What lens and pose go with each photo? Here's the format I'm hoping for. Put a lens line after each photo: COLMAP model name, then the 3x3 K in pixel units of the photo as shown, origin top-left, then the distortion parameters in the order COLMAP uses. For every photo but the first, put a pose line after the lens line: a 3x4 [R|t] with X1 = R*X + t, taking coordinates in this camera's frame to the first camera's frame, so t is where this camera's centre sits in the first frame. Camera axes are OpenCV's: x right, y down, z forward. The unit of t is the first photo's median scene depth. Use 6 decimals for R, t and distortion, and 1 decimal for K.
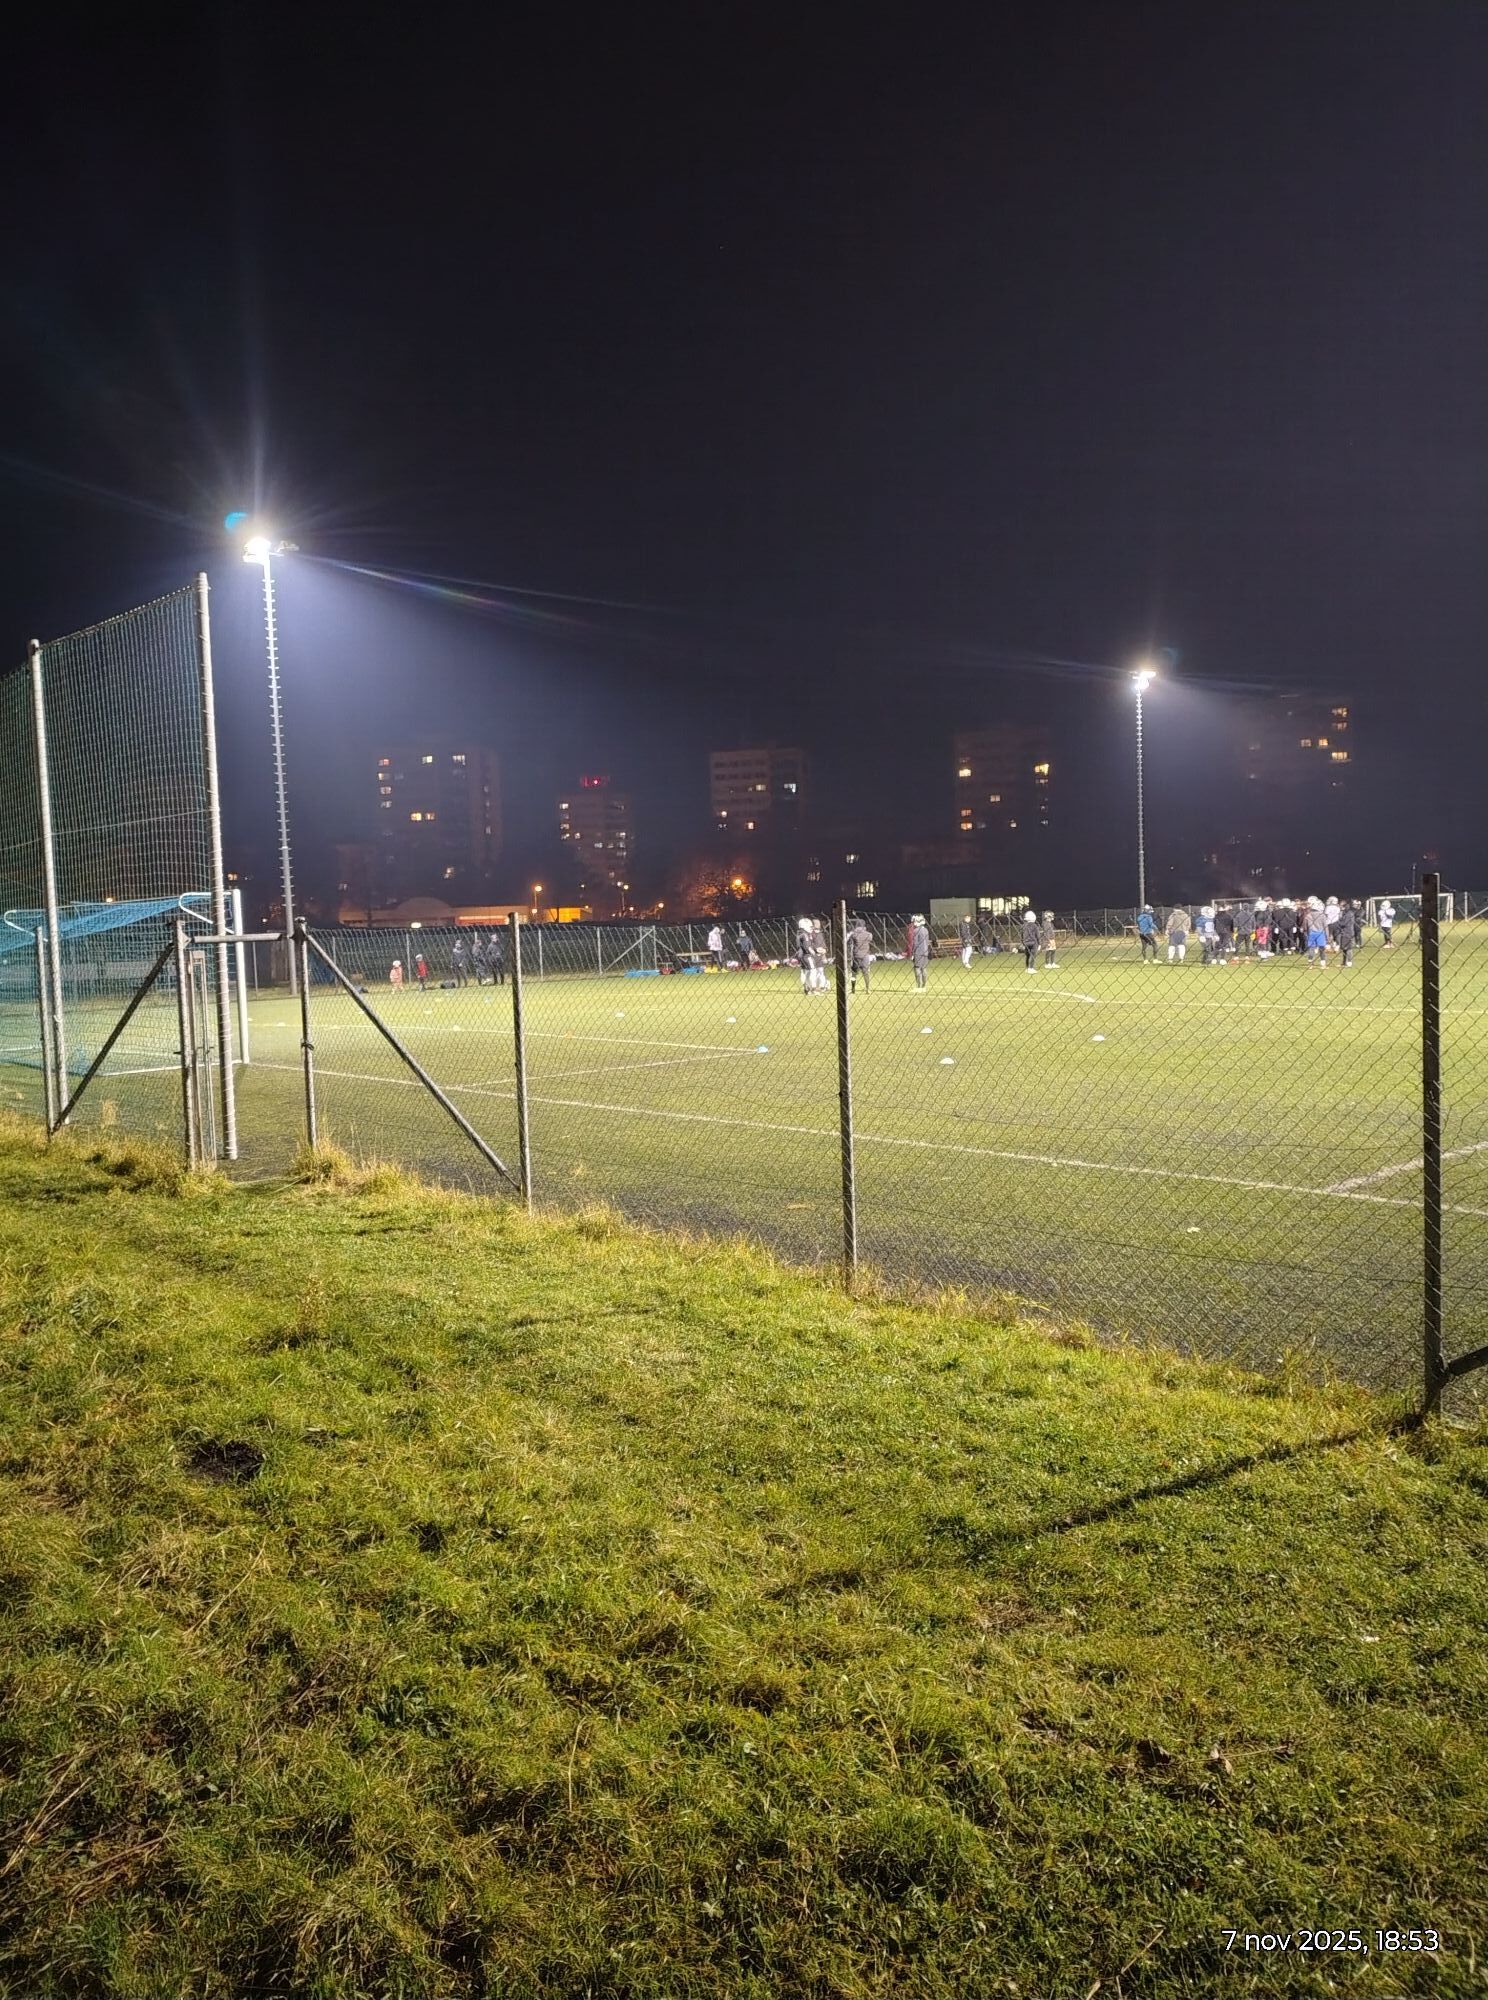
lens RADIAL K [[1511.8, 0, 727.5], [0, 1511.8, 1004.5], [0, 0, 1]] dist [0.104216, -0.157376]
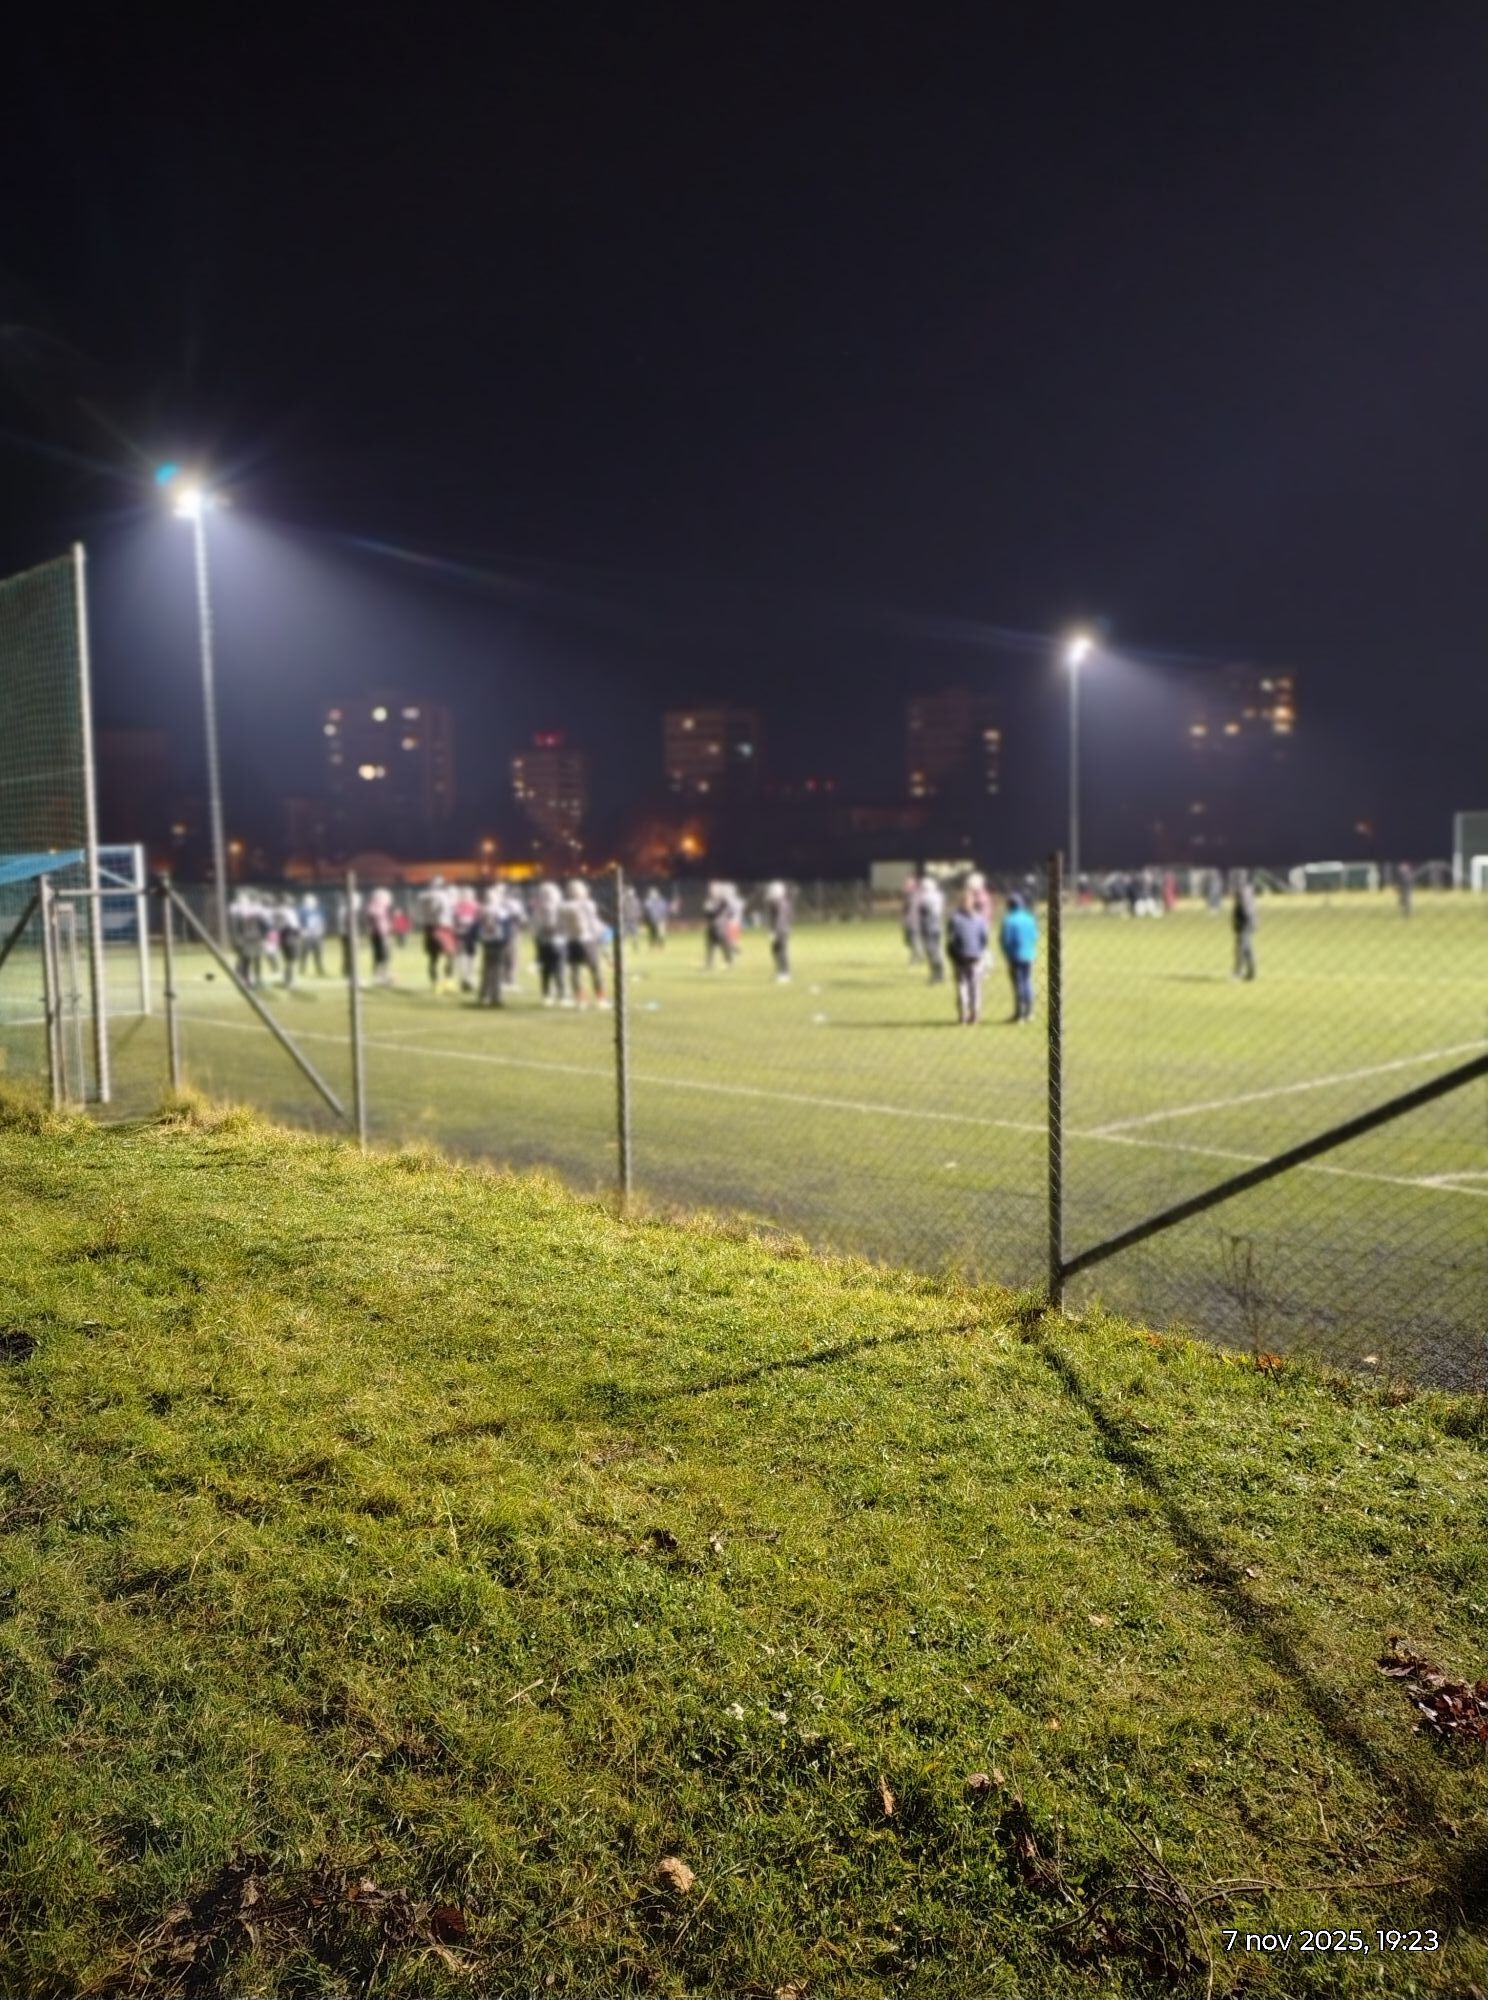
lens RADIAL K [[1511.8, 0, 742.3], [0, 1511.8, 994.4], [0, 0, 1]] dist [0.104216, -0.157376]
pose [[0.999285, 0.010559, 0.036298, 0.156706], [-0.011241, 0.999763, 0.018632, 0.004819], [-0.036093, -0.019027, 0.999167, -0.144595]]
